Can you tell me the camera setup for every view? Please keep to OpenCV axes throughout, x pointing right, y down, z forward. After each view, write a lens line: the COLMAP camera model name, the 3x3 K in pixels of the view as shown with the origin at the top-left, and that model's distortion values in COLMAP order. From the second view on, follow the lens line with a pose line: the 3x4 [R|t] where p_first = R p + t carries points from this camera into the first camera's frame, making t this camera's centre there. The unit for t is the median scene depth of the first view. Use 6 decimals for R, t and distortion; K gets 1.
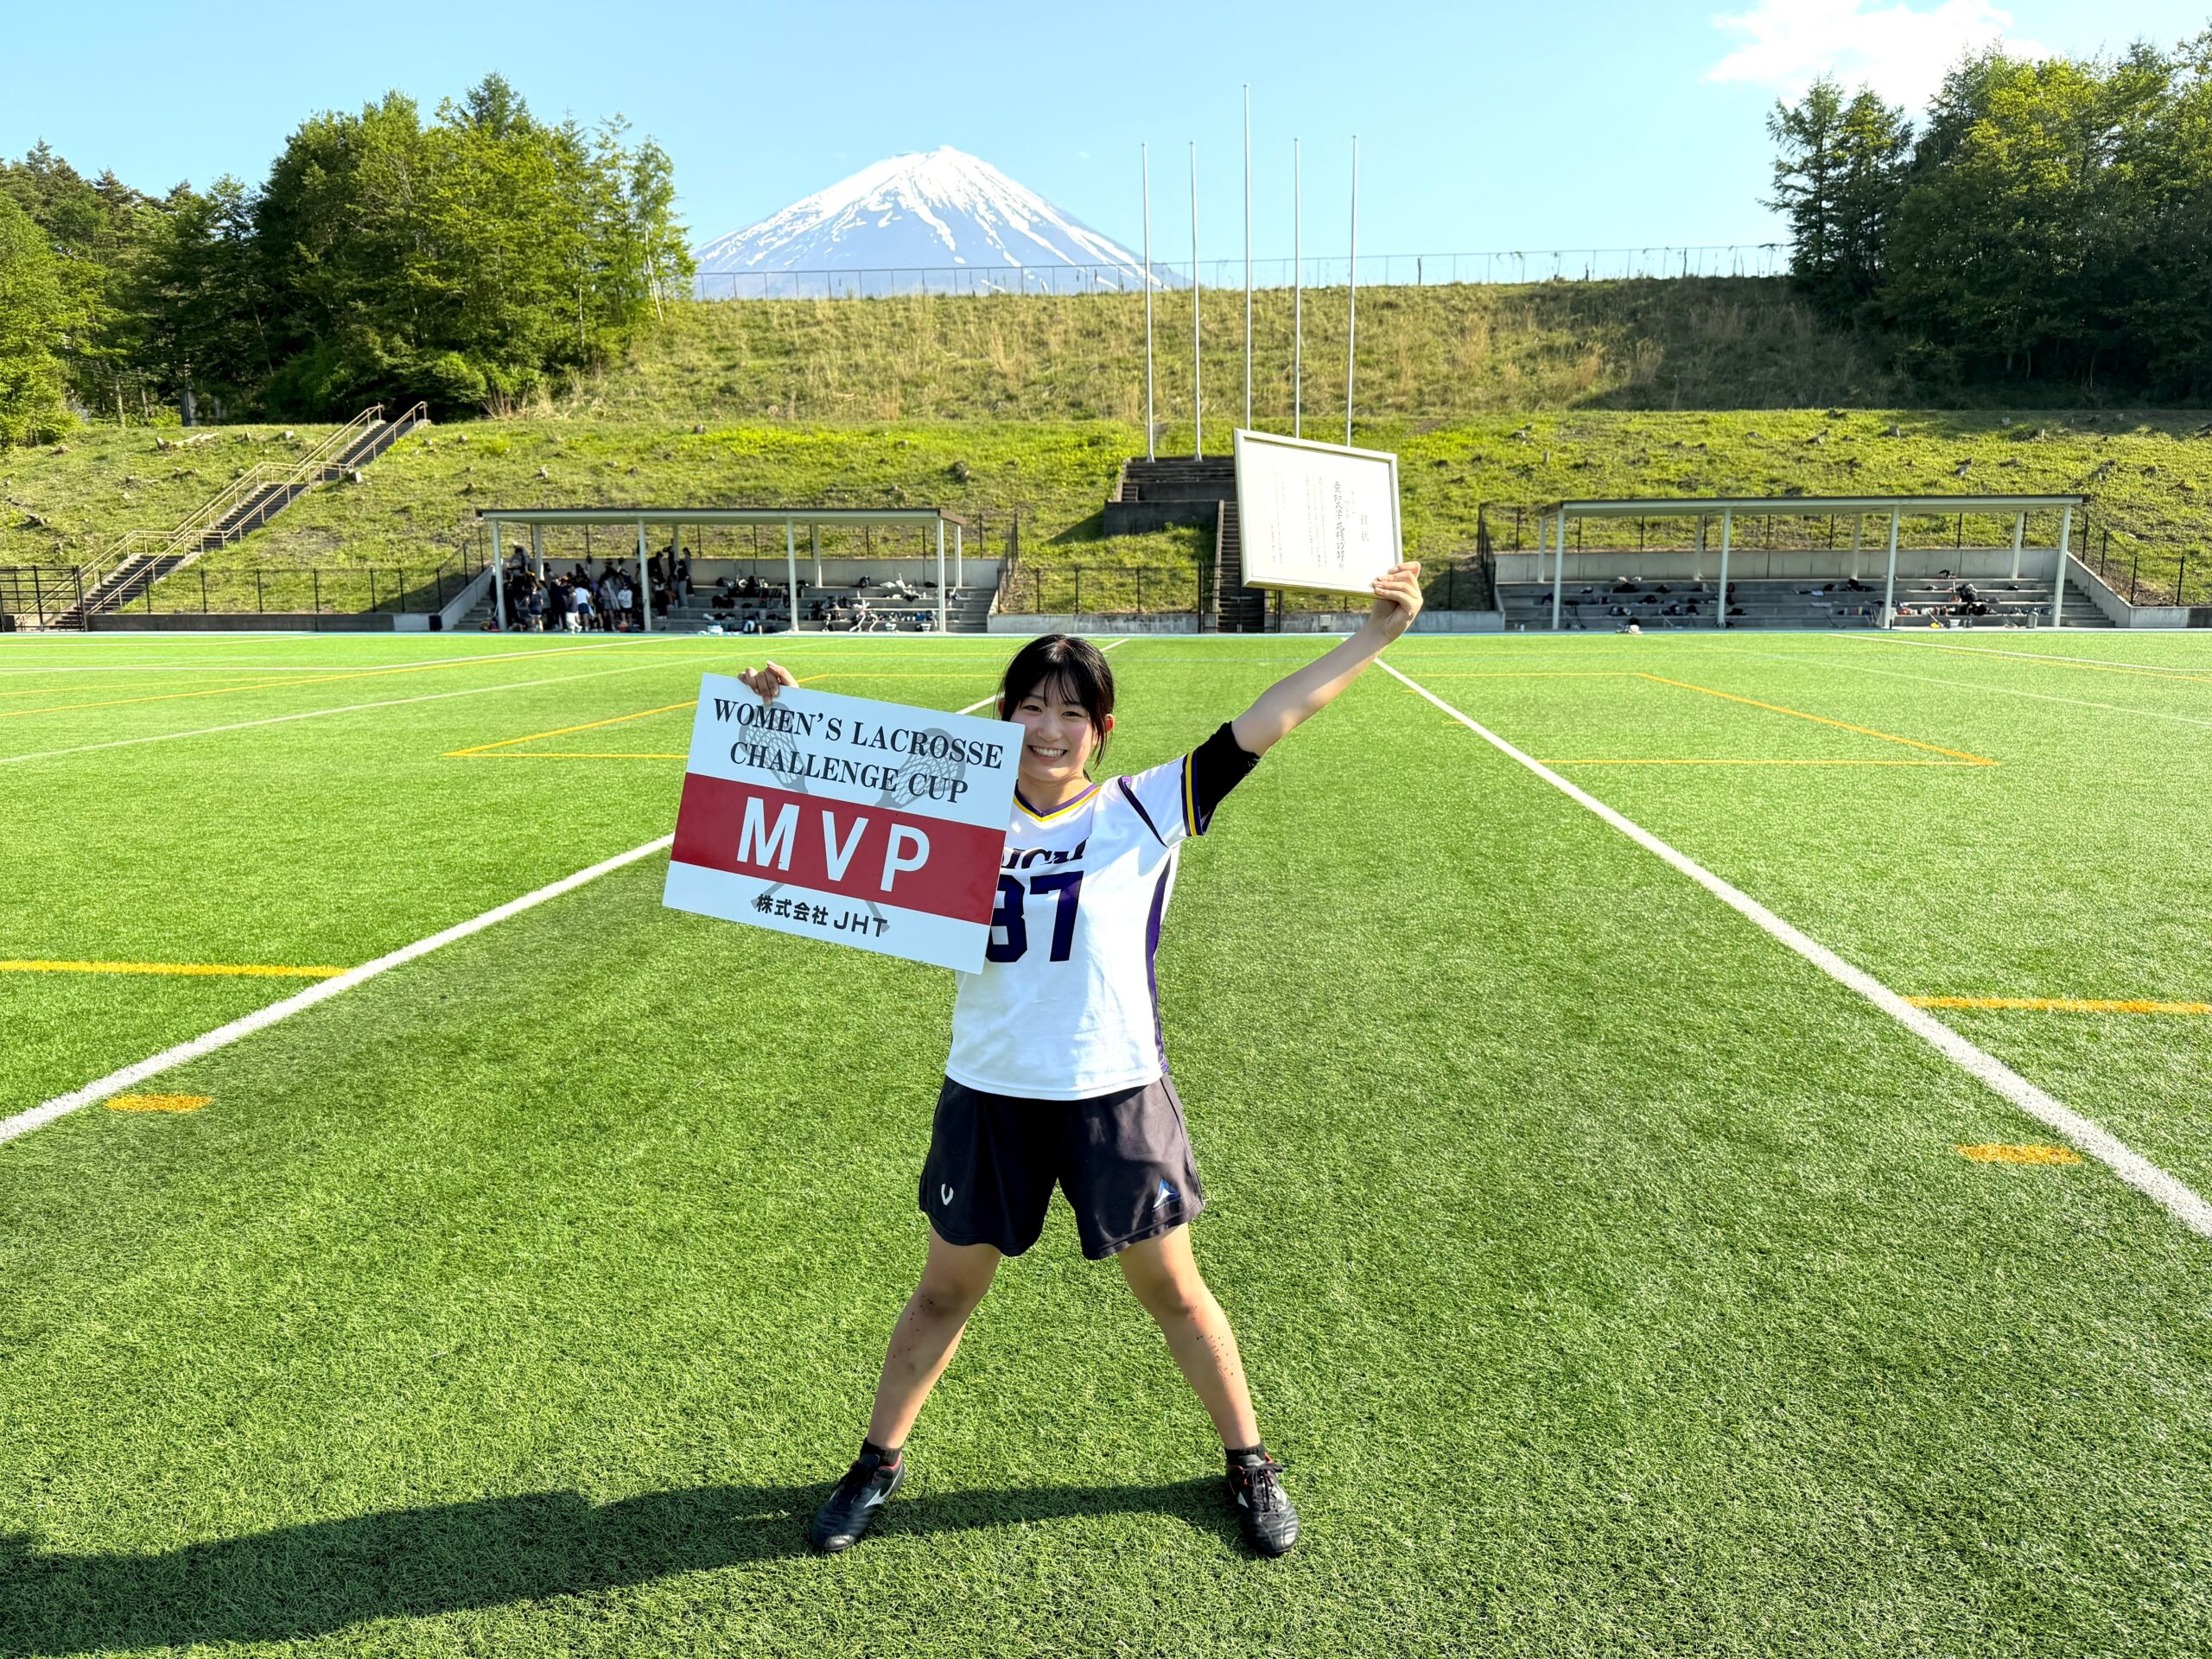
lens RADIAL K [[1557.9, 0, 1110.5], [0, 1557.9, 834.3], [0, 0, 1]] dist [0.066006, -0.099005]
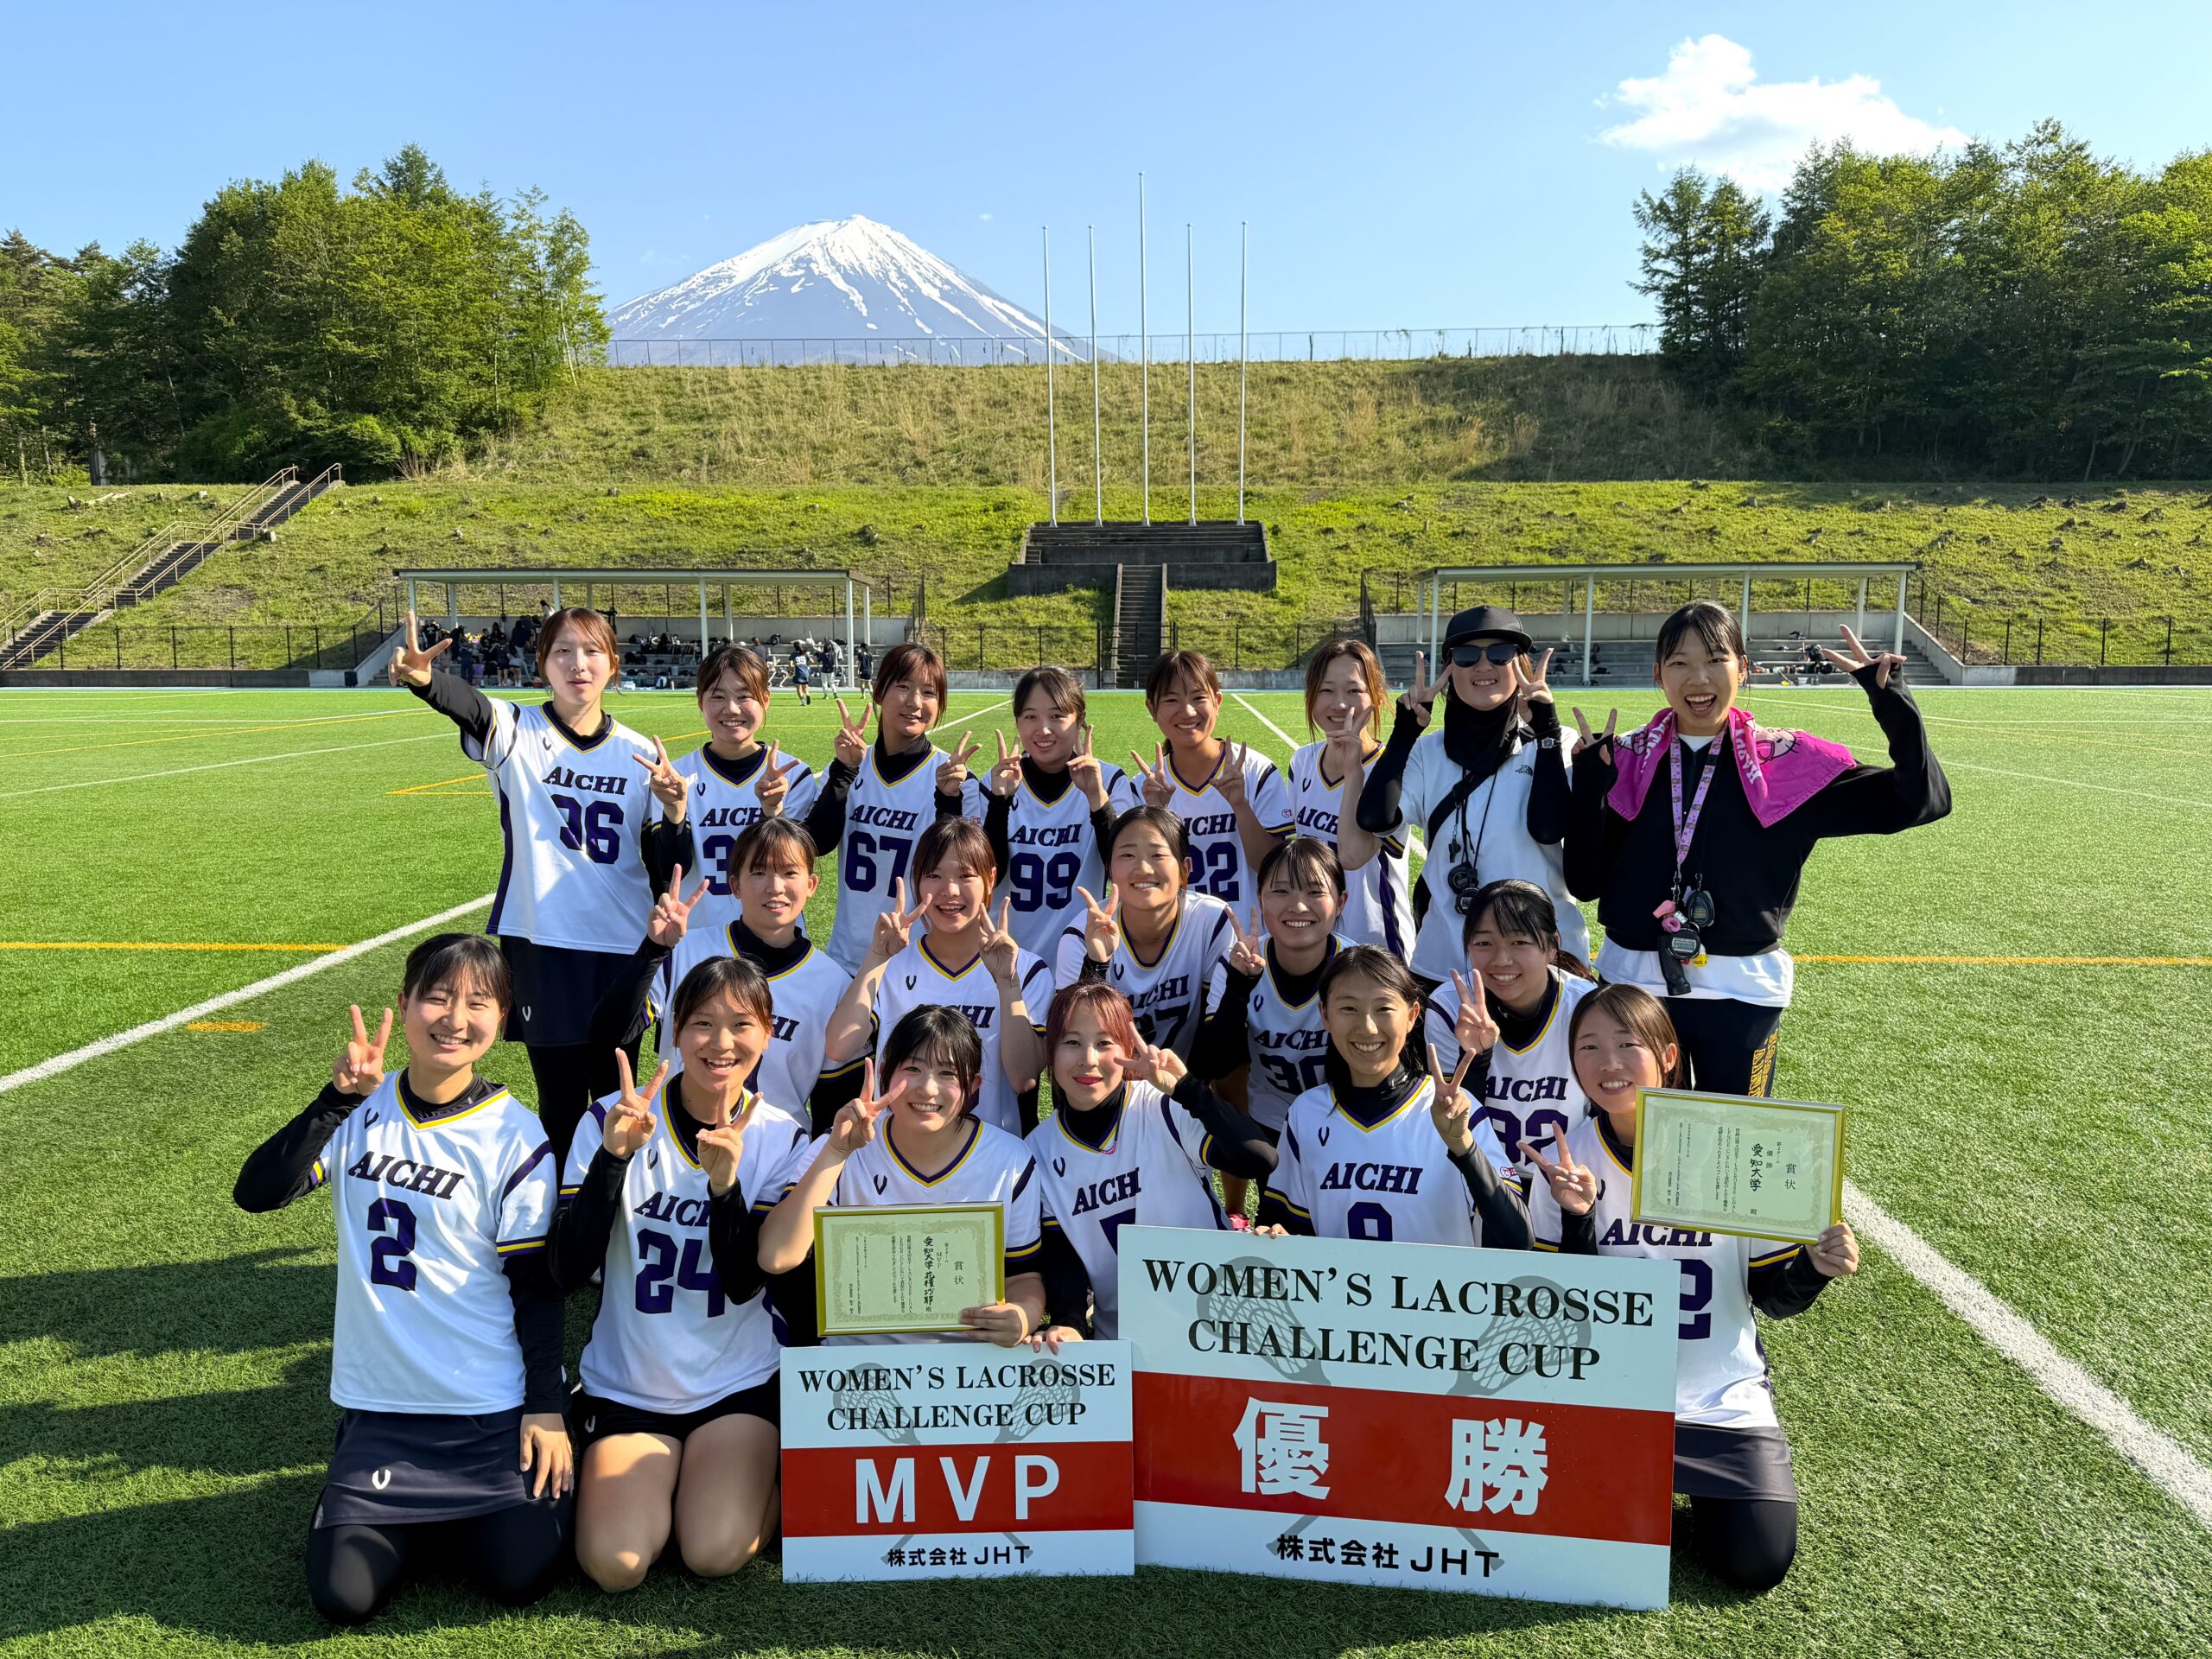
lens RADIAL K [[1544.5, 0, 1091.5], [0, 1544.5, 821.4], [0, 0, 1]] dist [0.116679, -0.202282]
pose [[0.999006, -0.002612, 0.044490, 0.003859], [0.004606, 0.998987, -0.044773, 0.003965], [-0.044328, 0.044933, 0.998006, -0.022526]]
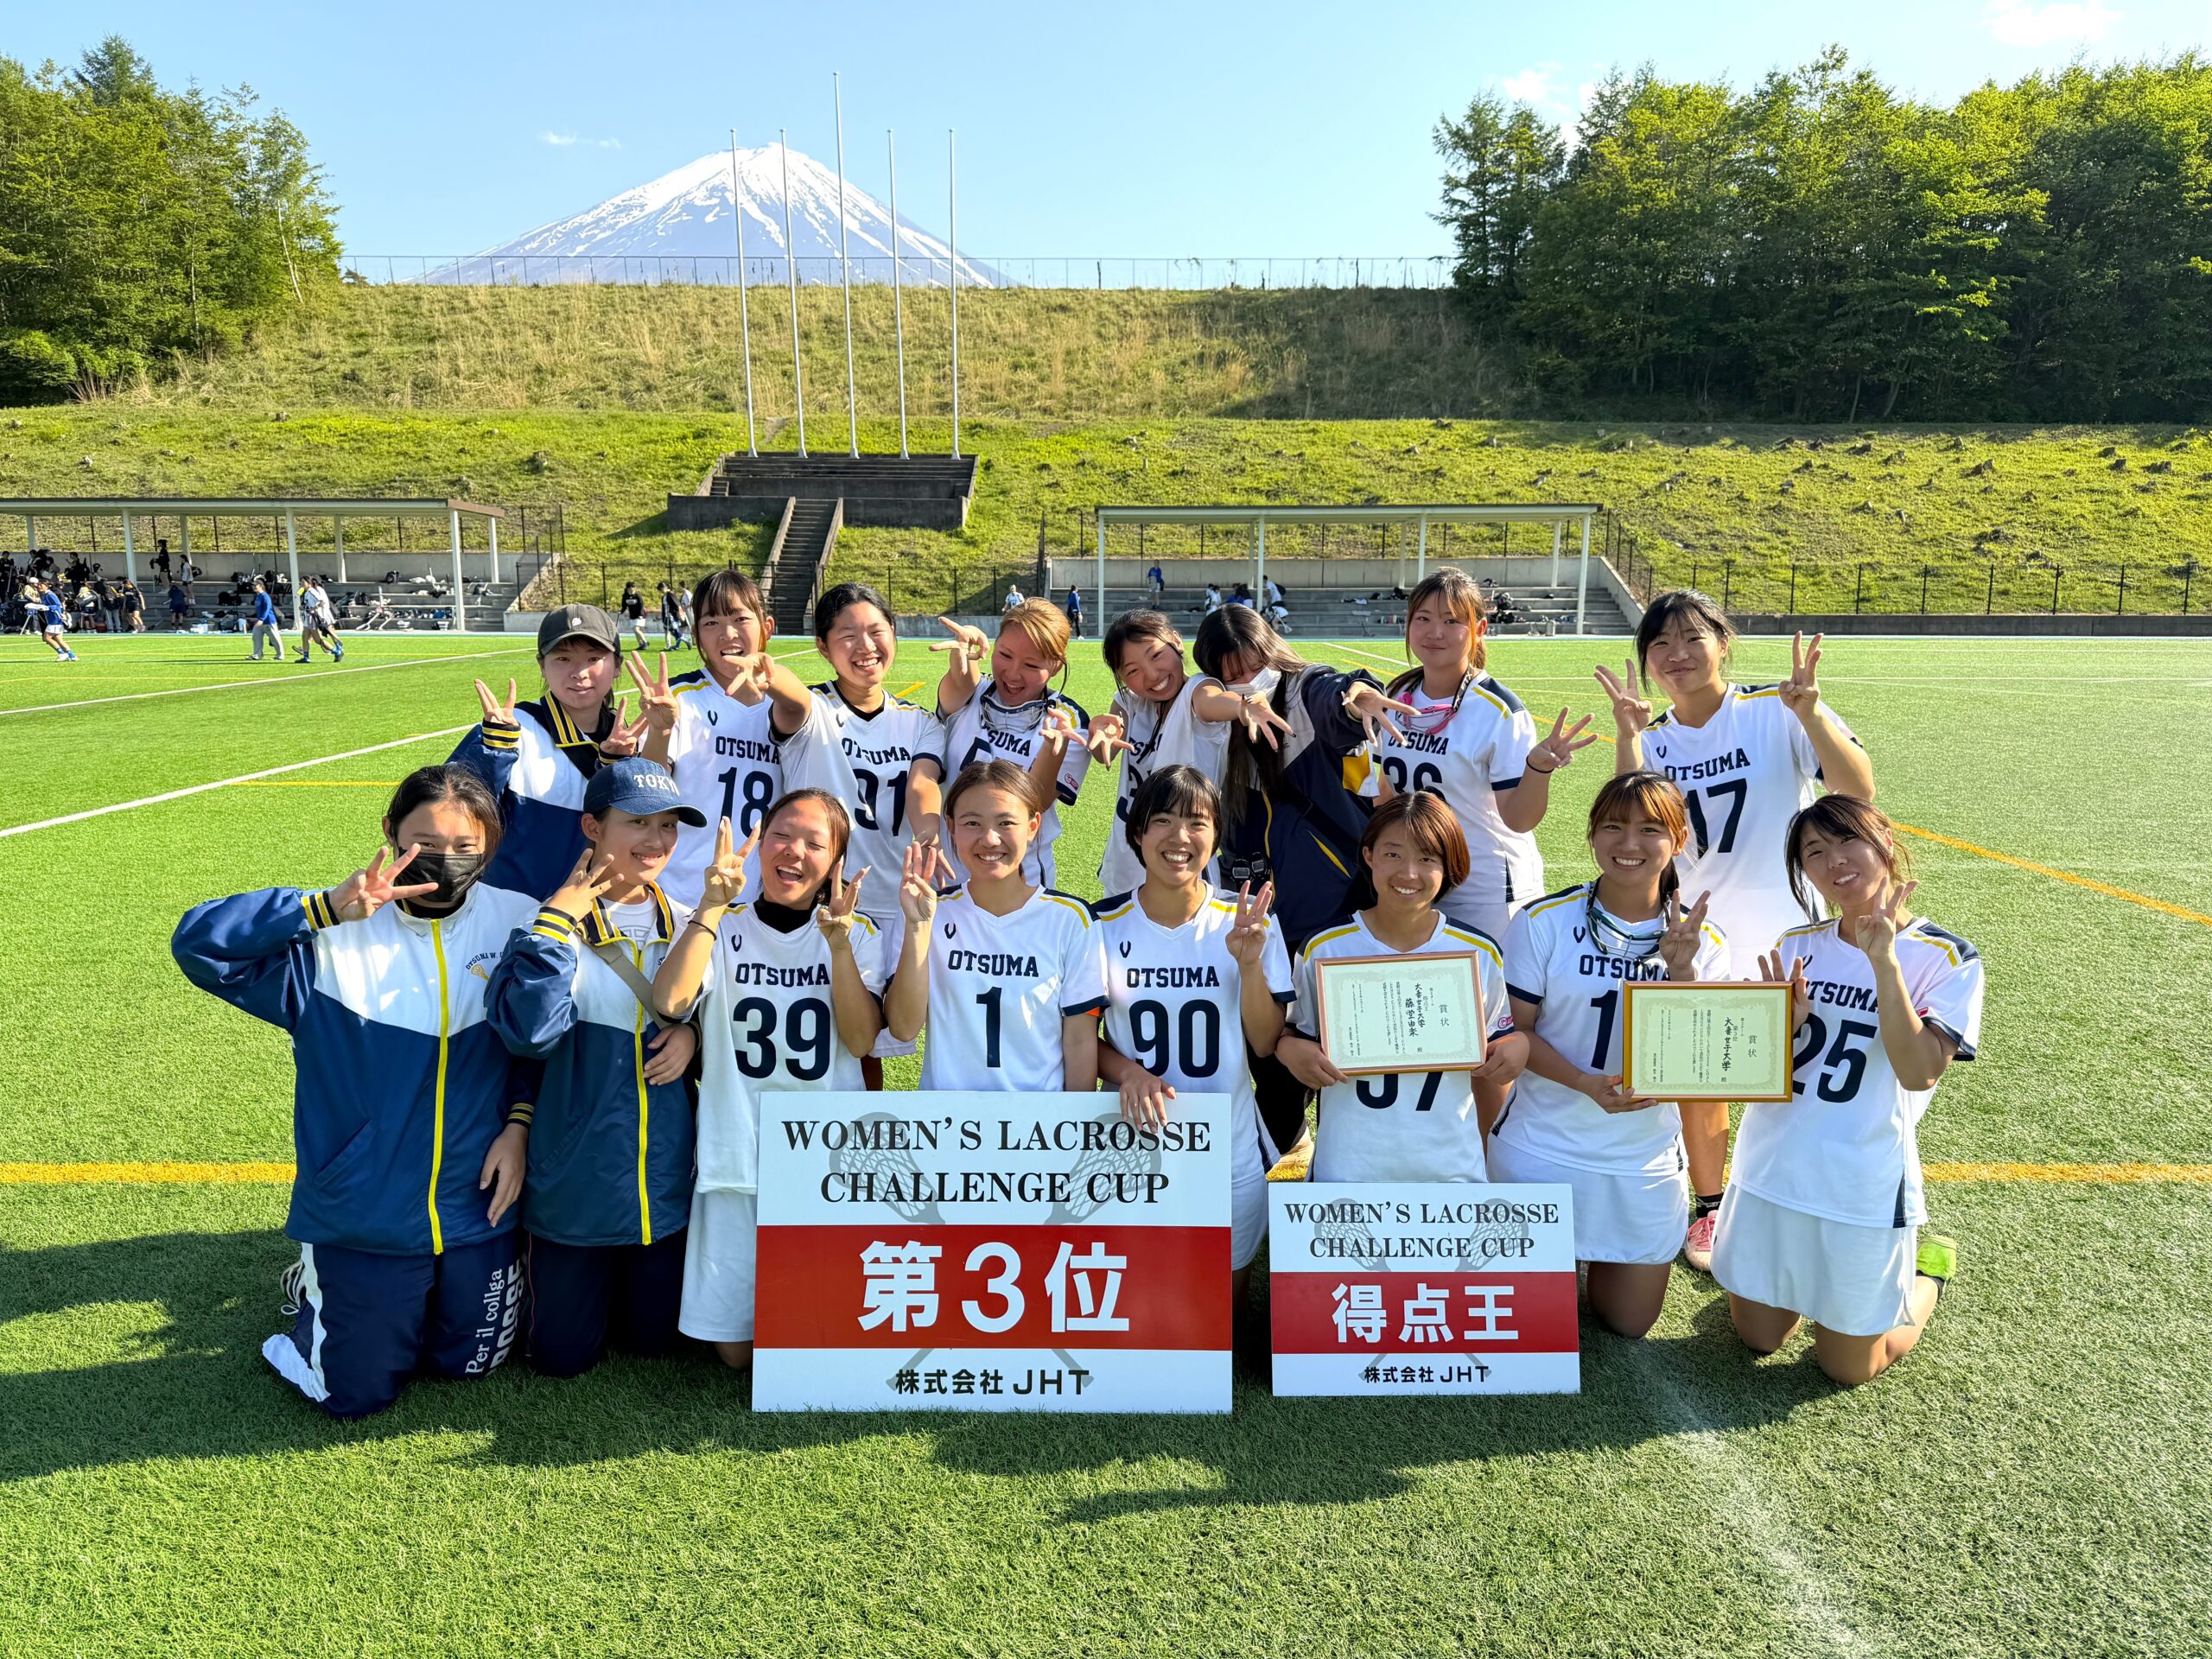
lens RADIAL K [[1546.1, 0, 1106.0], [0, 1546.1, 829.5], [0, 0, 1]] dist [0.124122, -0.232936]
pose [[0.995080, -0.007501, 0.098795, 0.121328], [0.008019, 0.999956, -0.004848, -0.002143], [-0.098754, 0.005616, 0.995096, 0.016567]]
